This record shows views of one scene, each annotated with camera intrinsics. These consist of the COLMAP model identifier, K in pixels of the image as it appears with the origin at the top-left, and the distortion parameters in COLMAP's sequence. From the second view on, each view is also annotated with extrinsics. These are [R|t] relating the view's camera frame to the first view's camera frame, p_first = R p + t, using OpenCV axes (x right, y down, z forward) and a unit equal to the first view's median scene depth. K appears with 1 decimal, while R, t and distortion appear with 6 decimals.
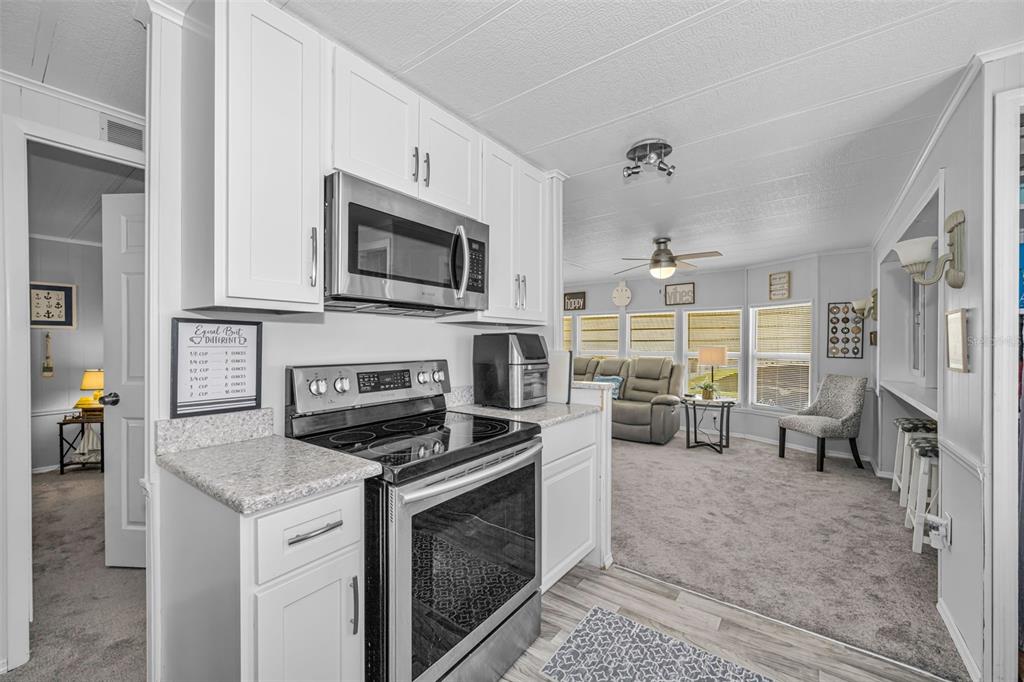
lens RADIAL K [[403.4, 0, 513.3], [0, 403.4, 345.0], [0, 0, 1]] dist [-0.000318, 0.000059]
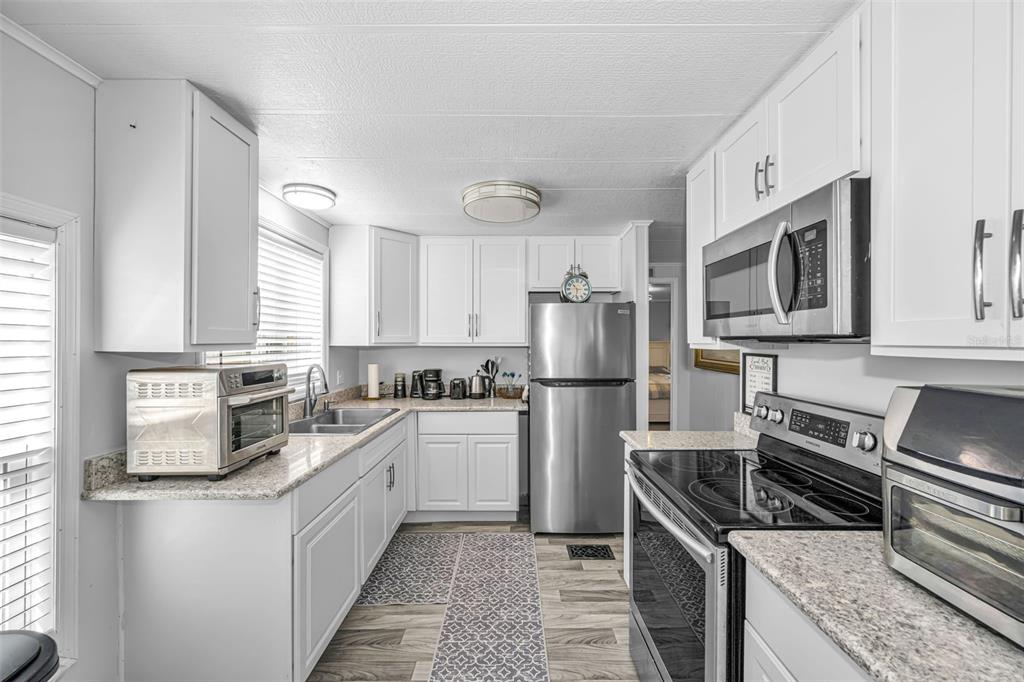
lens RADIAL K [[403.4, 0, 513.3], [0, 403.4, 345.0], [0, 0, 1]] dist [-0.000318, 0.000059]
pose [[-0.804232, 0.005121, -0.594293, 0.432593], [-0.004185, 0.999889, 0.014279, -0.056387], [0.594300, 0.013971, -0.804122, 0.830753]]
